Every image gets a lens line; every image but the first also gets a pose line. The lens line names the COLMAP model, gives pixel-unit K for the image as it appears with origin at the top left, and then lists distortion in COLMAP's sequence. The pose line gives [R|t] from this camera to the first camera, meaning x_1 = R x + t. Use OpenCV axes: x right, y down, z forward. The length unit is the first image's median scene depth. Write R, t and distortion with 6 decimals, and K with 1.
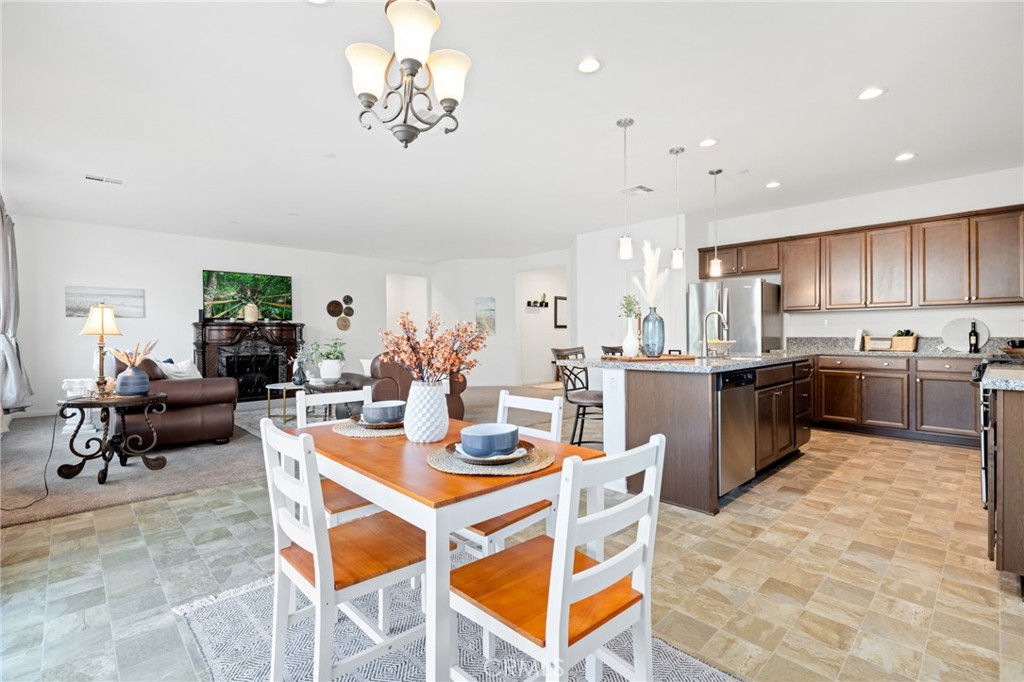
lens RADIAL K [[464.5, 0, 507.3], [0, 464.5, 341.5], [0, 0, 1]] dist [-0.011171, -0.001038]
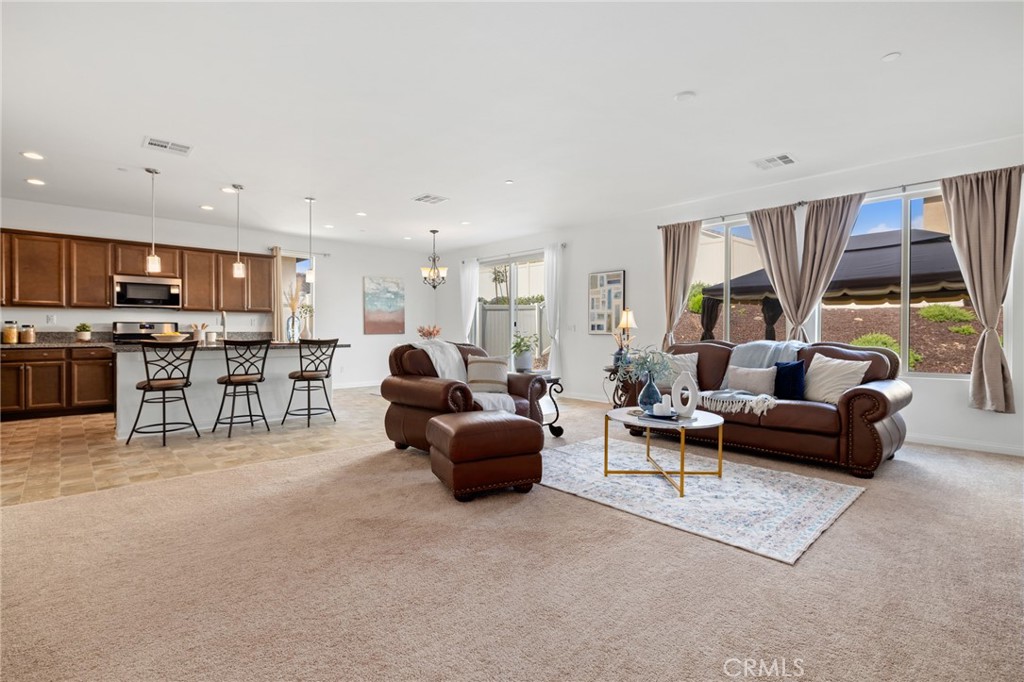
lens RADIAL K [[482.4, 0, 515.0], [0, 482.4, 336.5], [0, 0, 1]] dist [-0.005108, -0.000176]
pose [[-0.999984, 0.003389, -0.004613, -0.278765], [0.003272, 0.999678, 0.025165, -0.016780], [0.004697, 0.025149, -0.999673, 1.636916]]
